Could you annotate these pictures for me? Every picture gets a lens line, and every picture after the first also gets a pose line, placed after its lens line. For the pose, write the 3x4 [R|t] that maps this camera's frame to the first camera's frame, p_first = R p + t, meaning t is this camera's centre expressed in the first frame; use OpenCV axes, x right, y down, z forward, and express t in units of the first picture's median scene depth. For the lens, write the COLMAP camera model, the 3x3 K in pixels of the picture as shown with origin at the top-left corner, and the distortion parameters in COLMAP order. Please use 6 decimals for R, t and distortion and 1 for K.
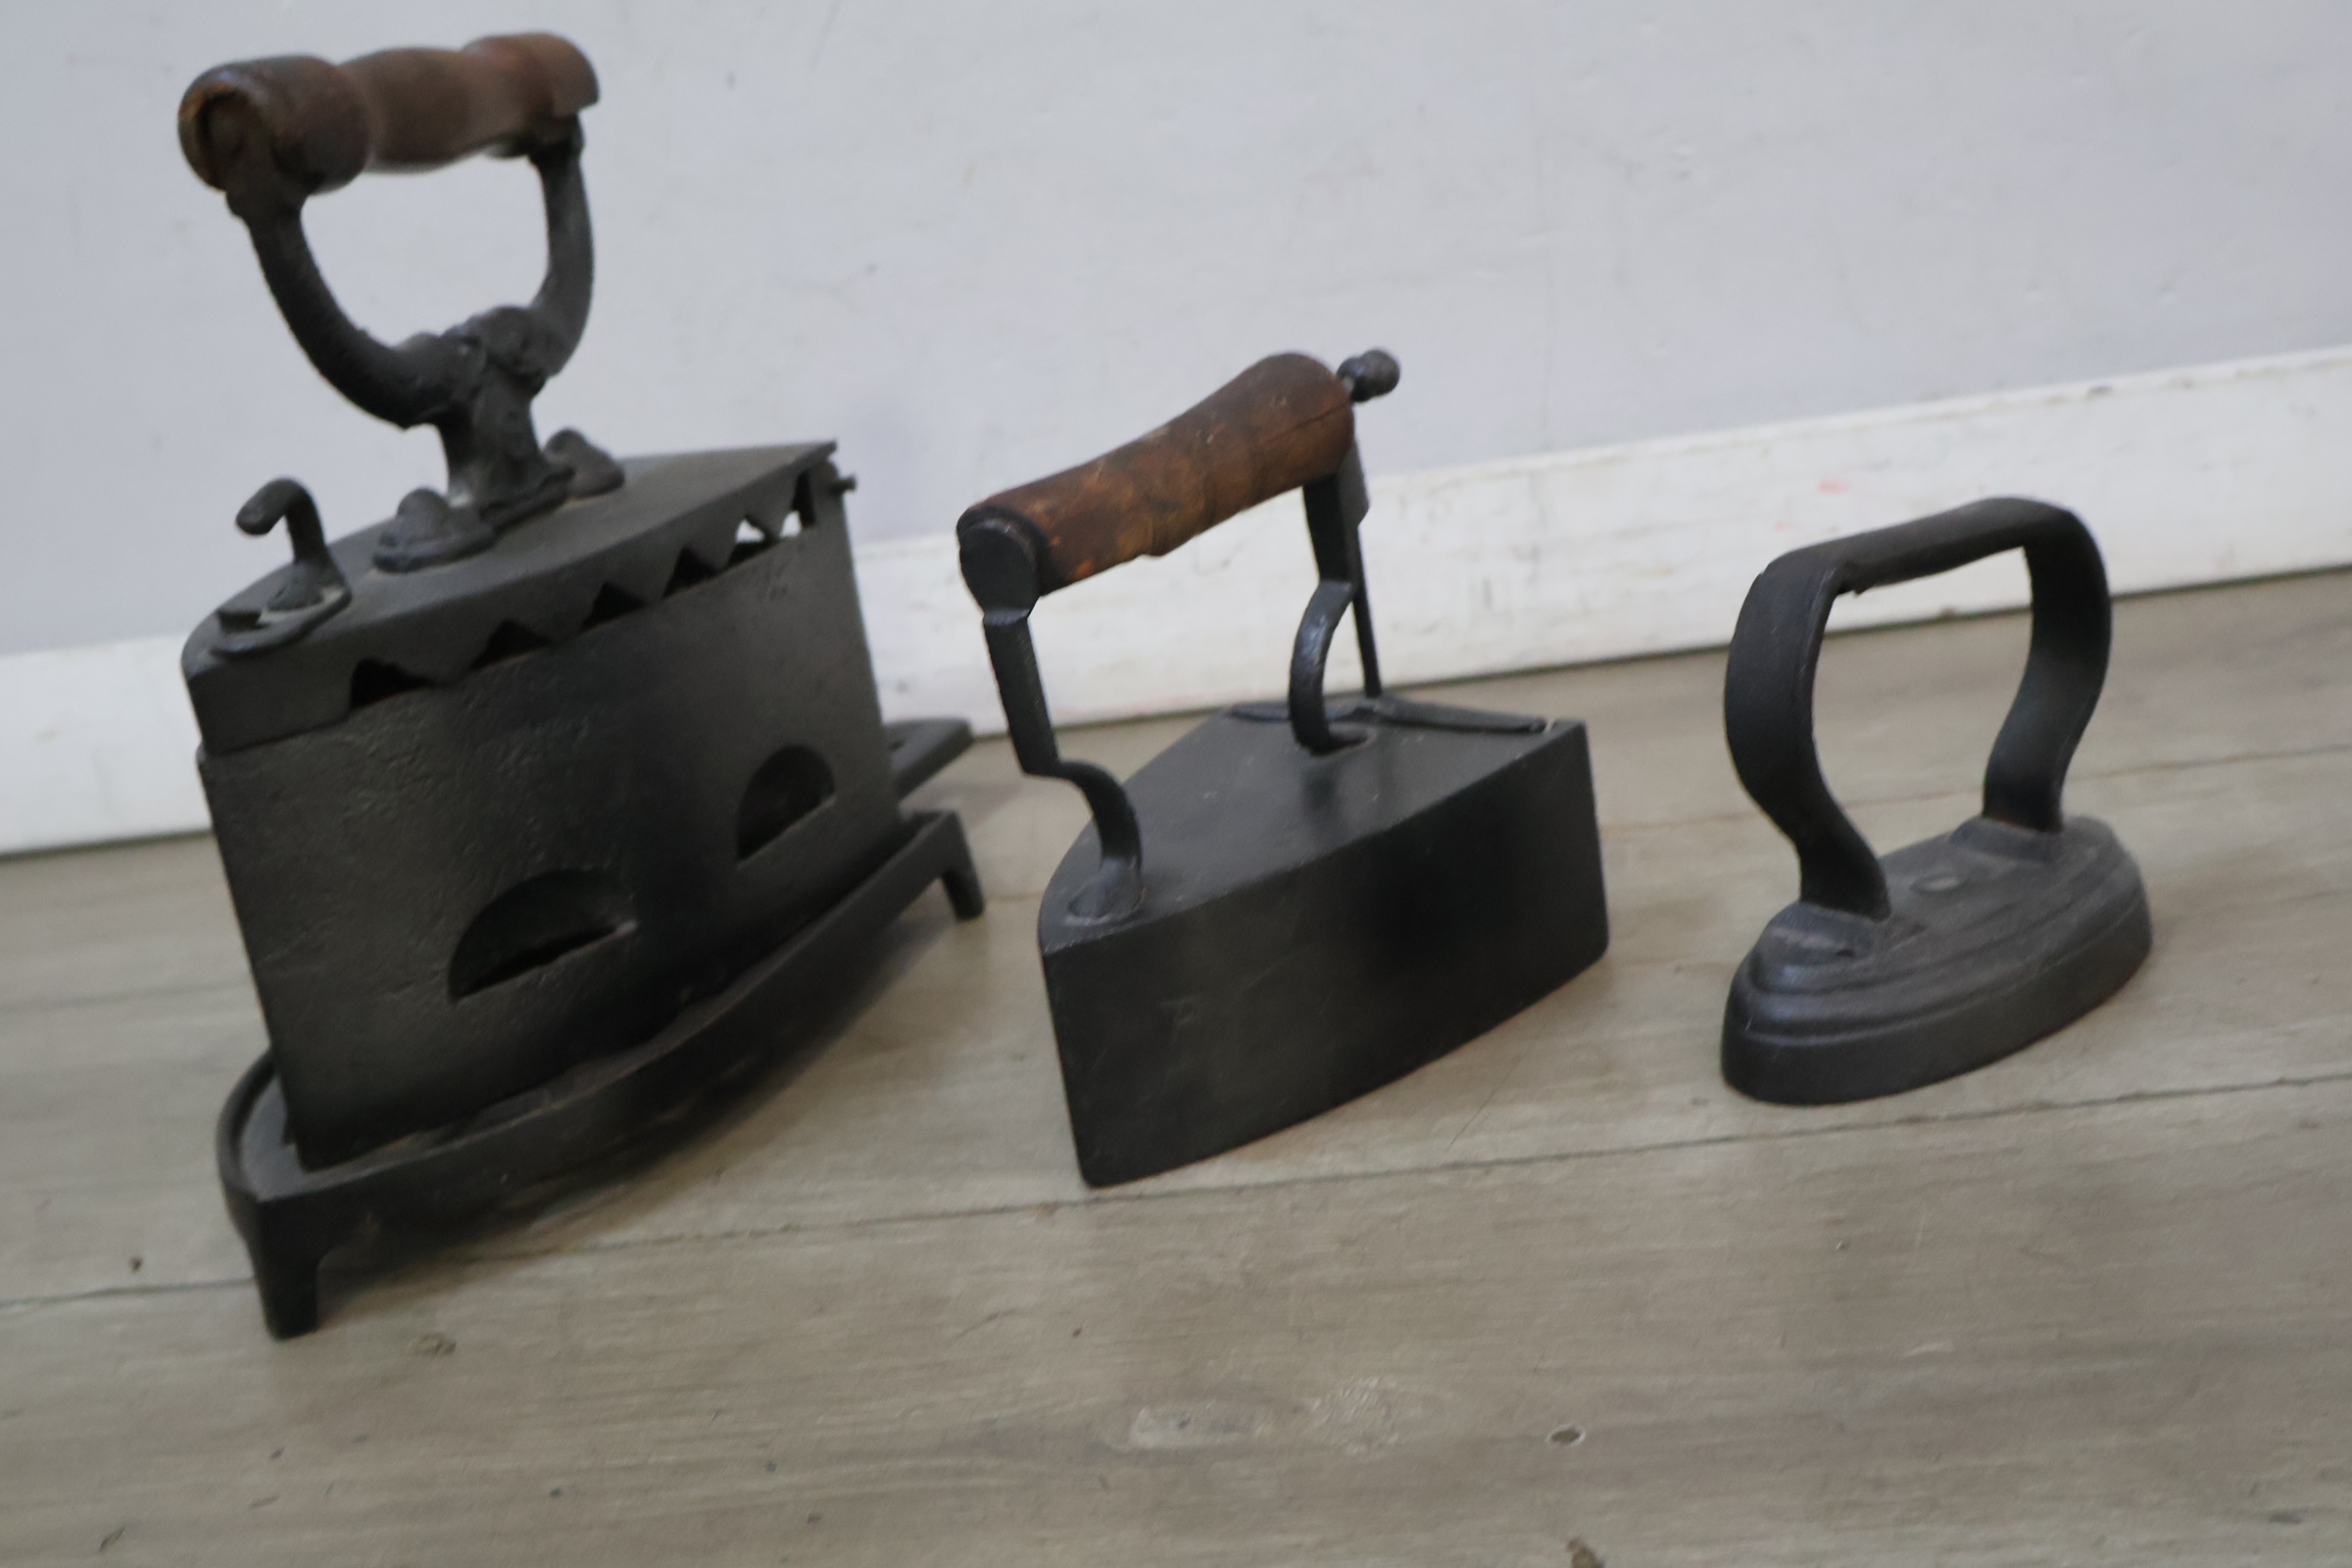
lens RADIAL K [[2584.9, 0, 1163.4], [0, 2584.9, 779.5], [0, 0, 1]] dist [0.008071, 0.007287]
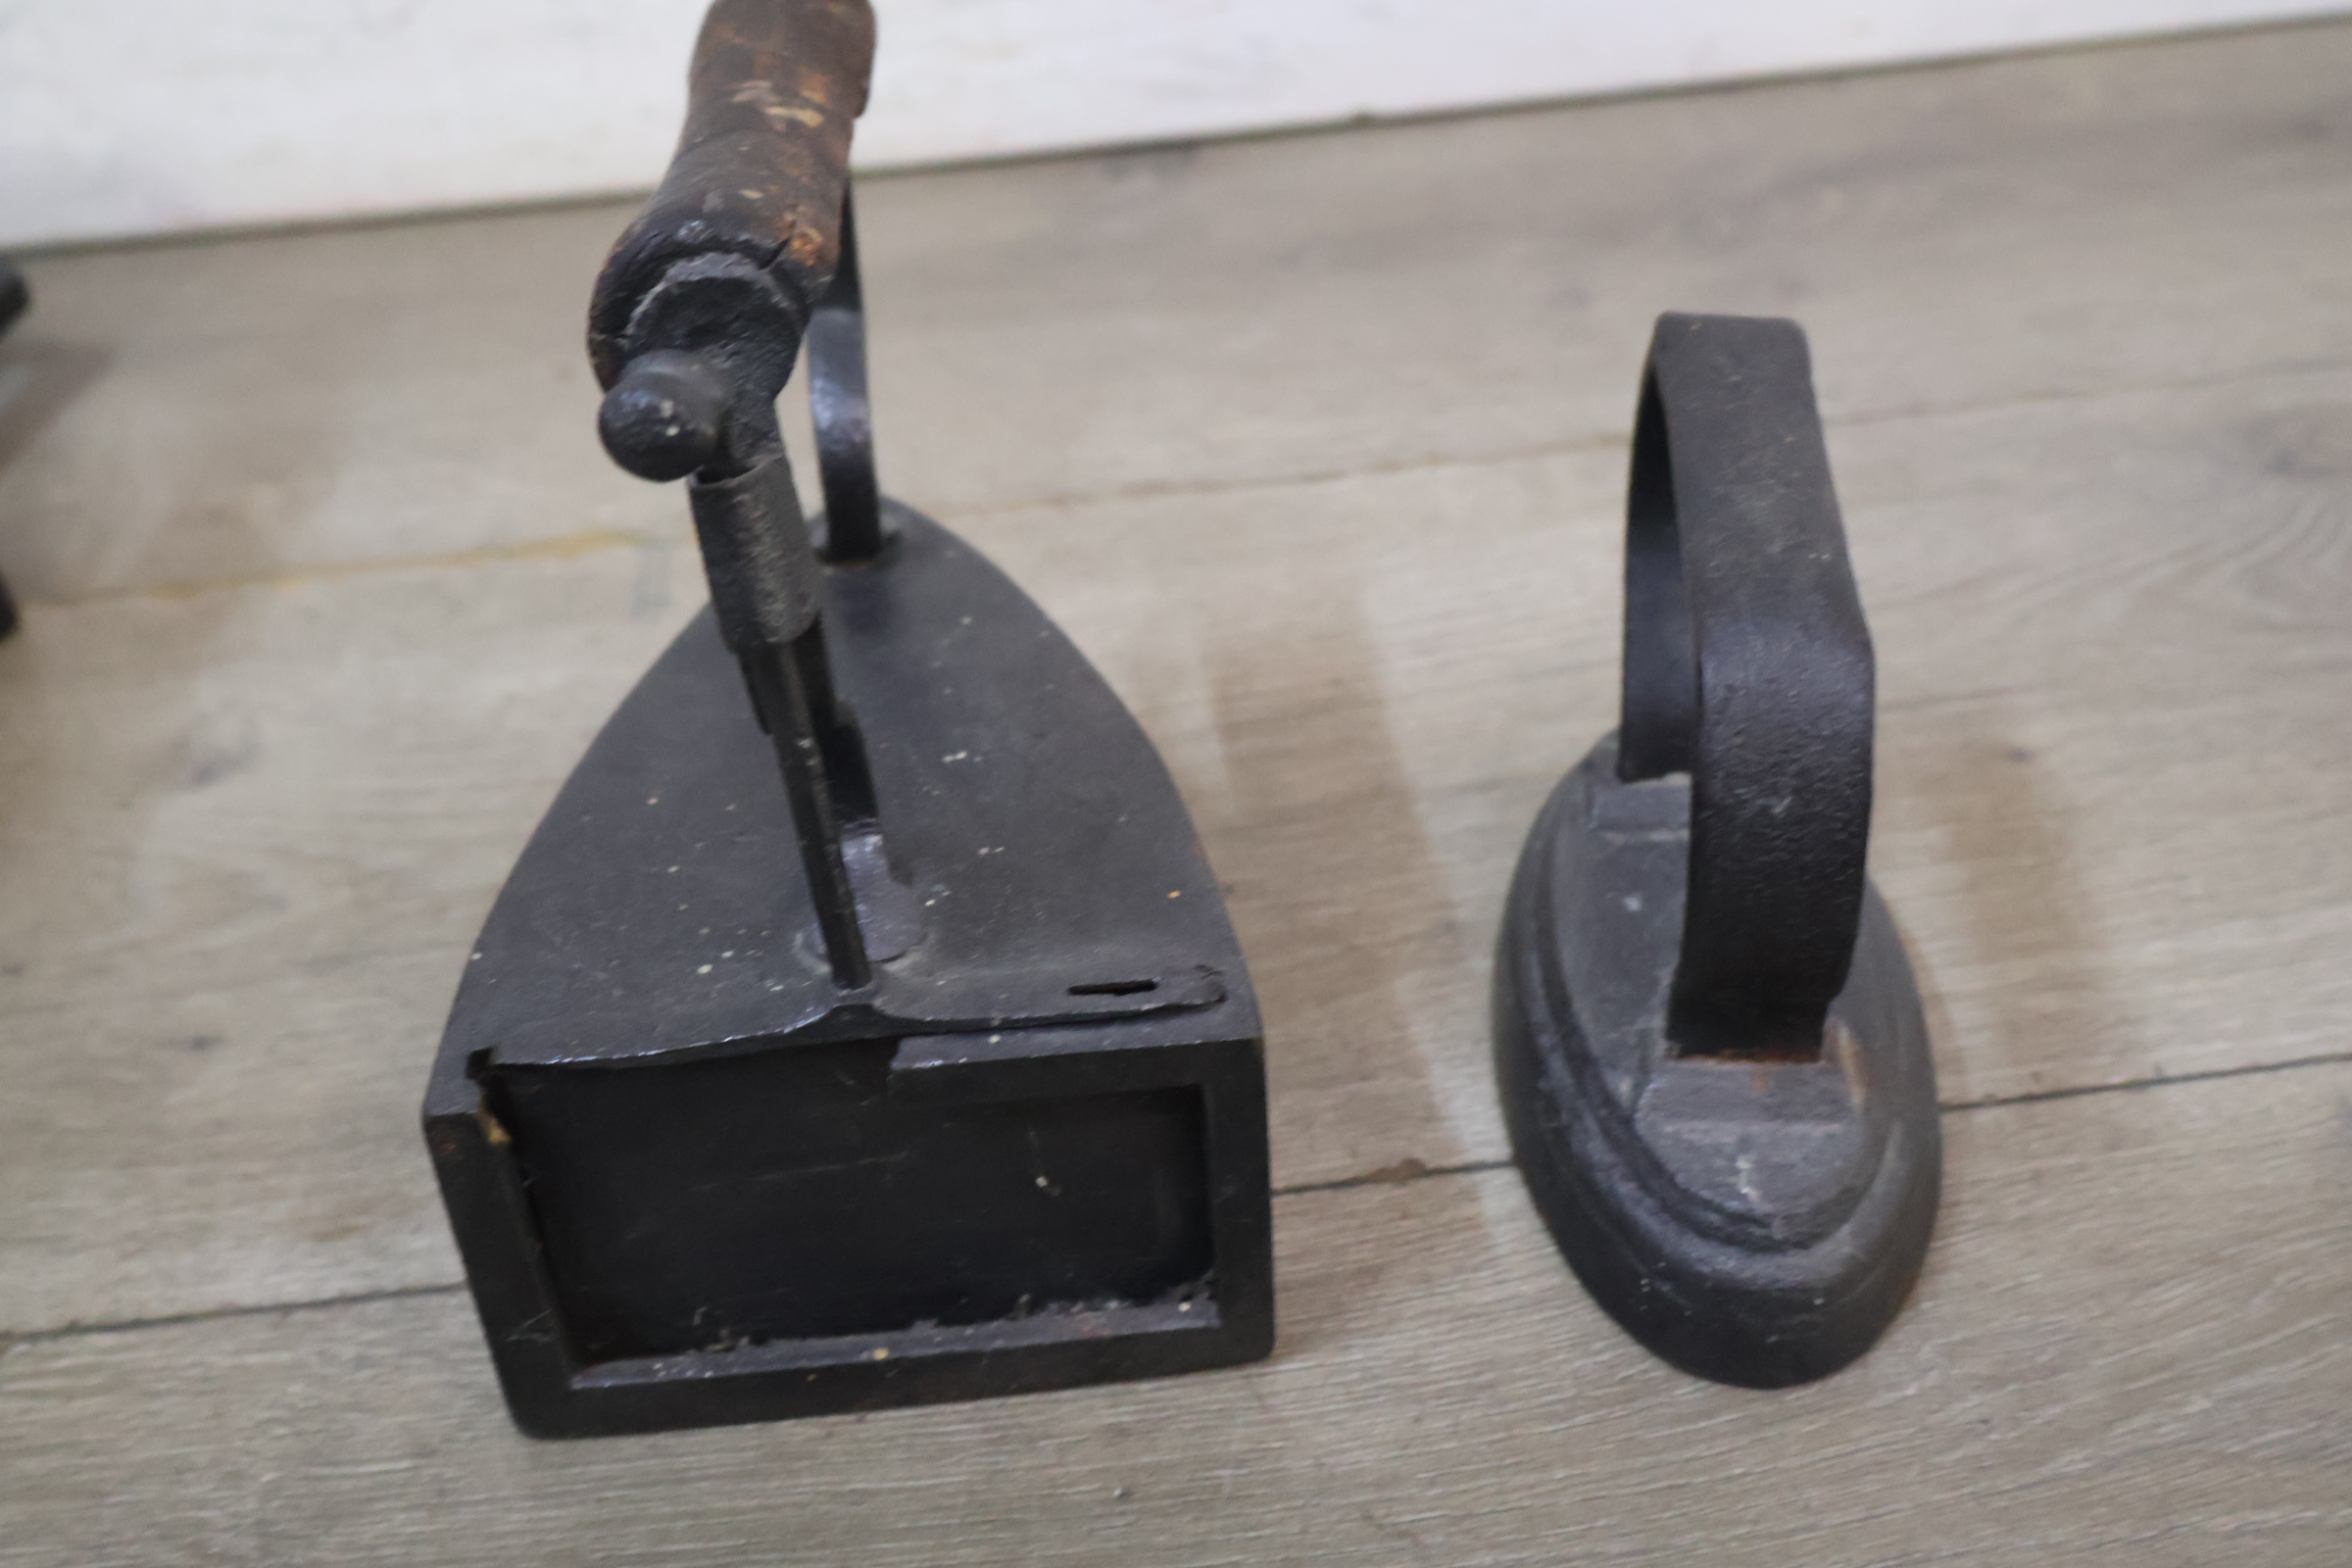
lens RADIAL K [[2584.9, 0, 1163.4], [0, 2584.9, 779.5], [0, 0, 1]] dist [0.008071, 0.007287]
pose [[0.976963, -0.037643, 0.210065, 0.110360], [-0.033661, 0.944818, 0.325860, -0.192477], [-0.210740, -0.325424, 0.921785, 0.342840]]
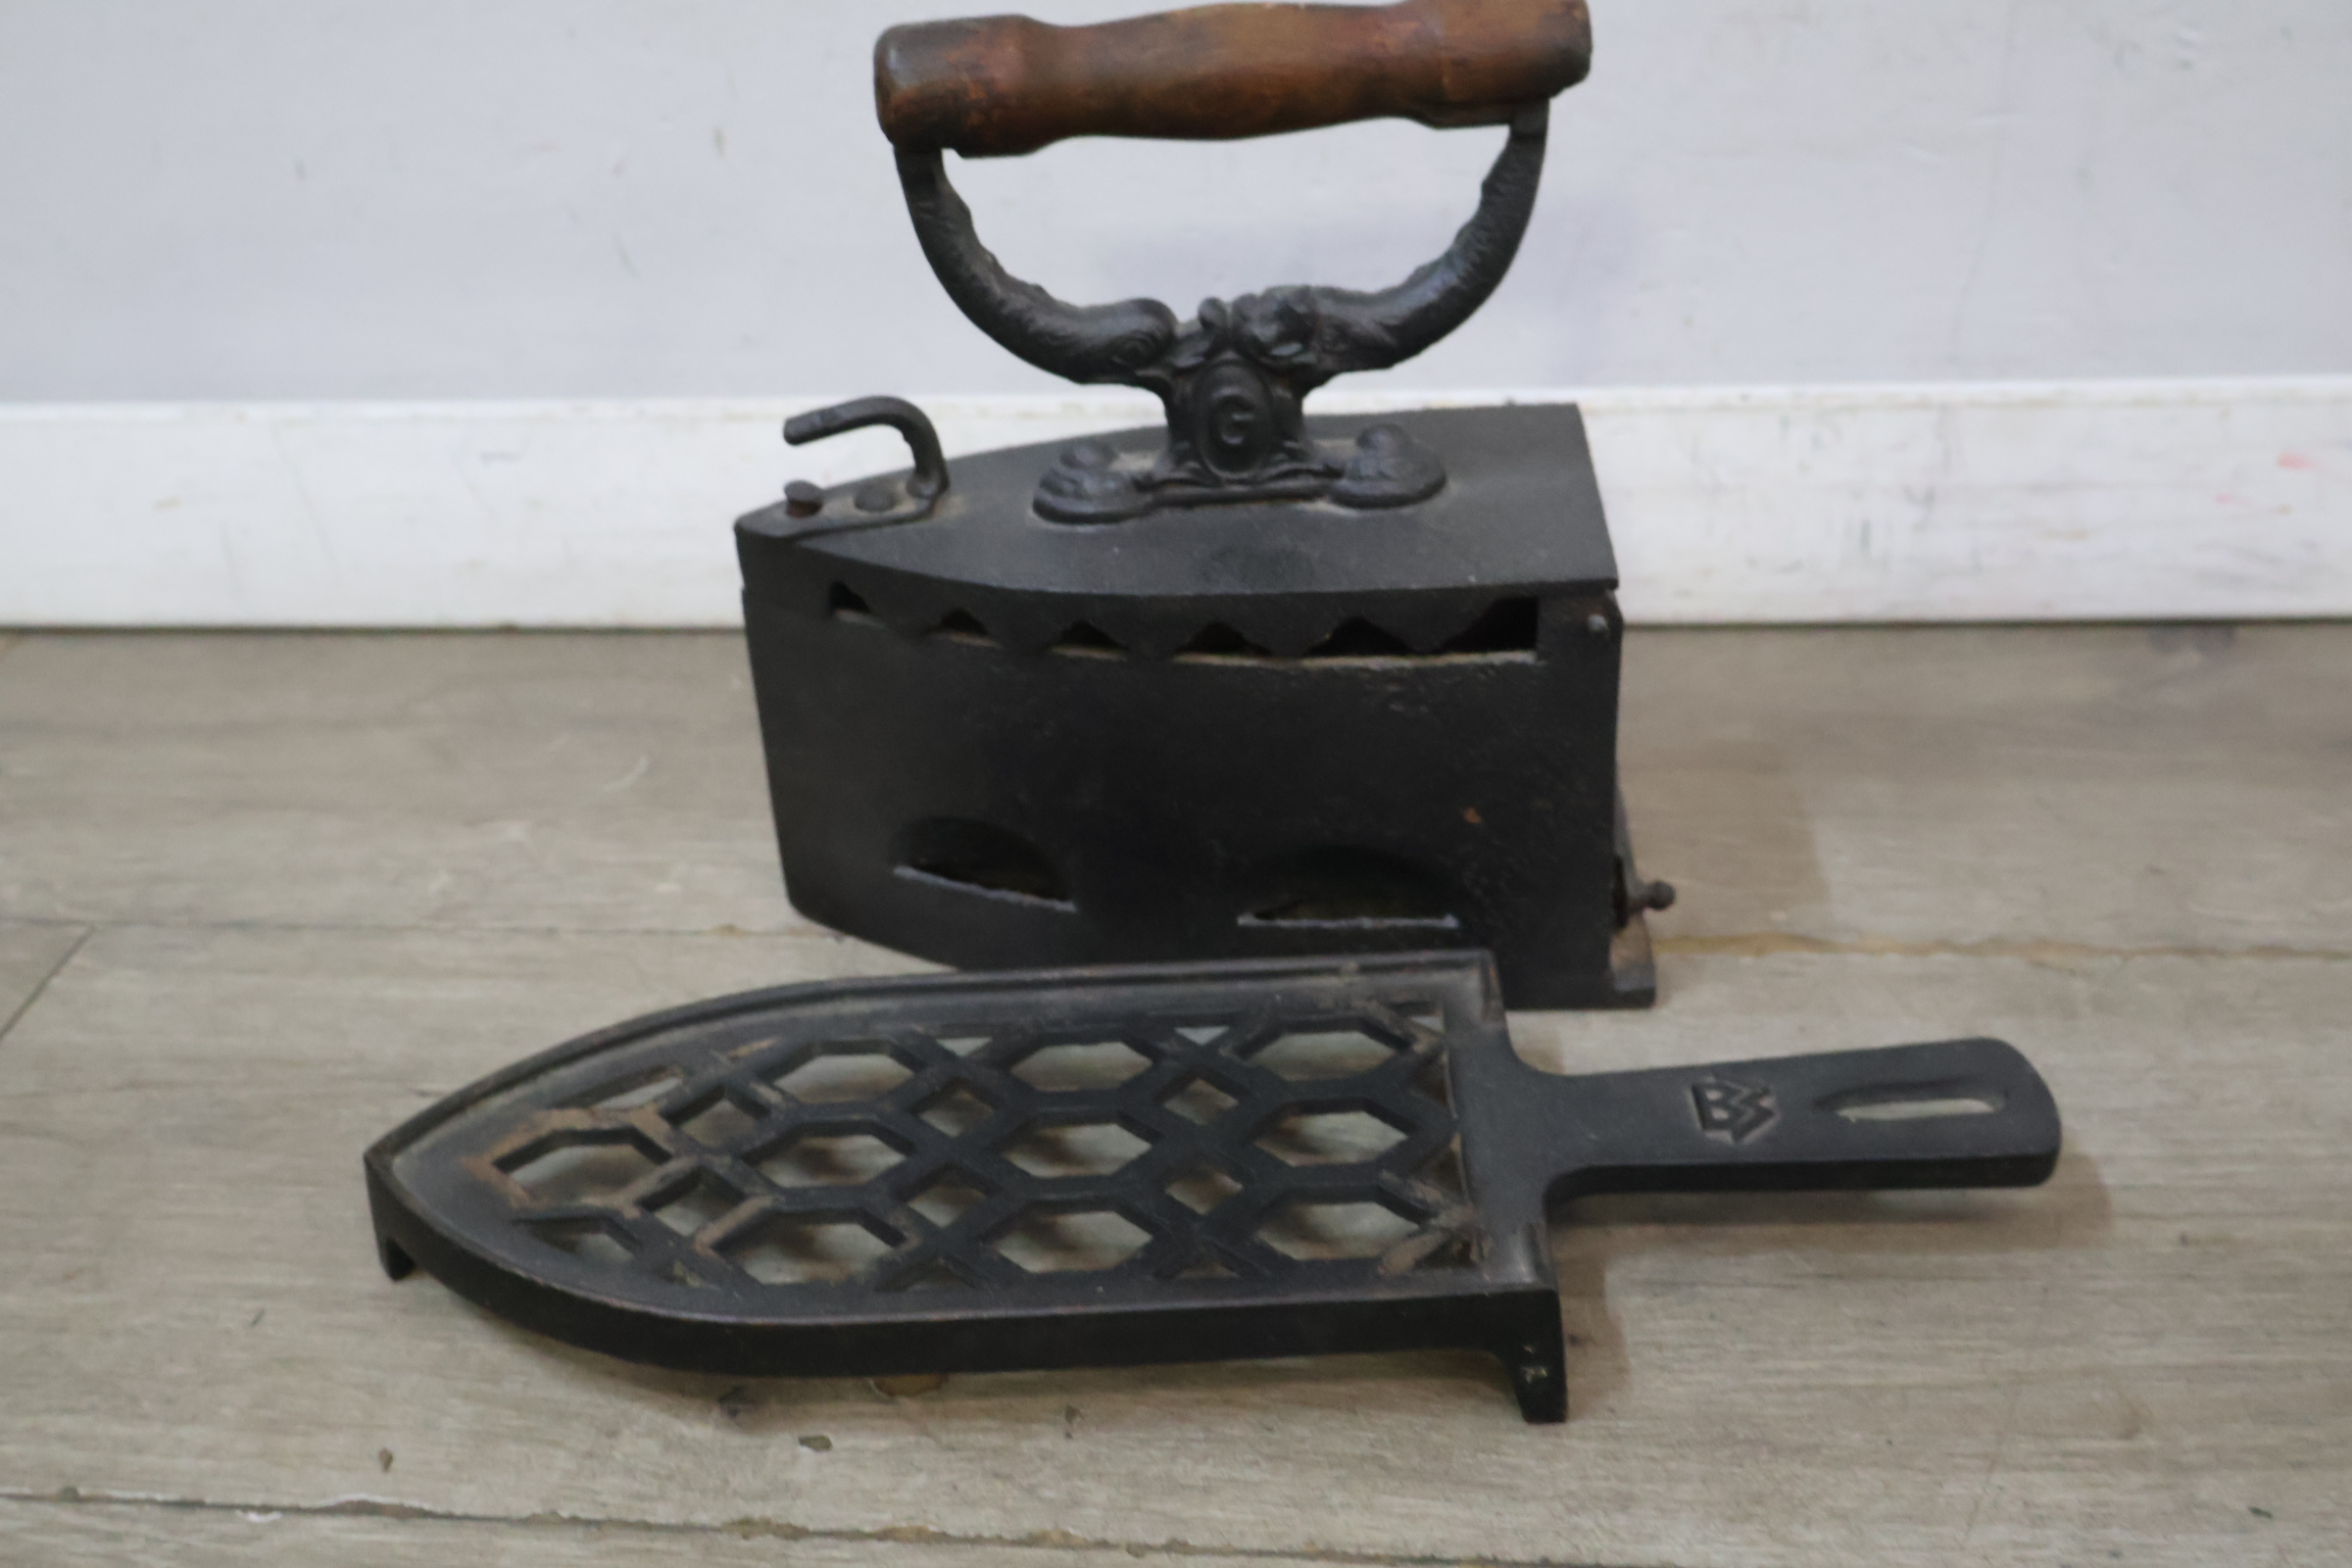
lens RADIAL K [[2607.0, 0, 1176.0], [0, 2607.0, 784.0], [0, 0, 1]] dist [0.003897, 0.007112]
pose [[0.995606, 0.089206, 0.028466, -0.183873], [-0.093346, 0.969493, 0.226648, -0.255400], [-0.007379, -0.228310, 0.973561, 0.210800]]
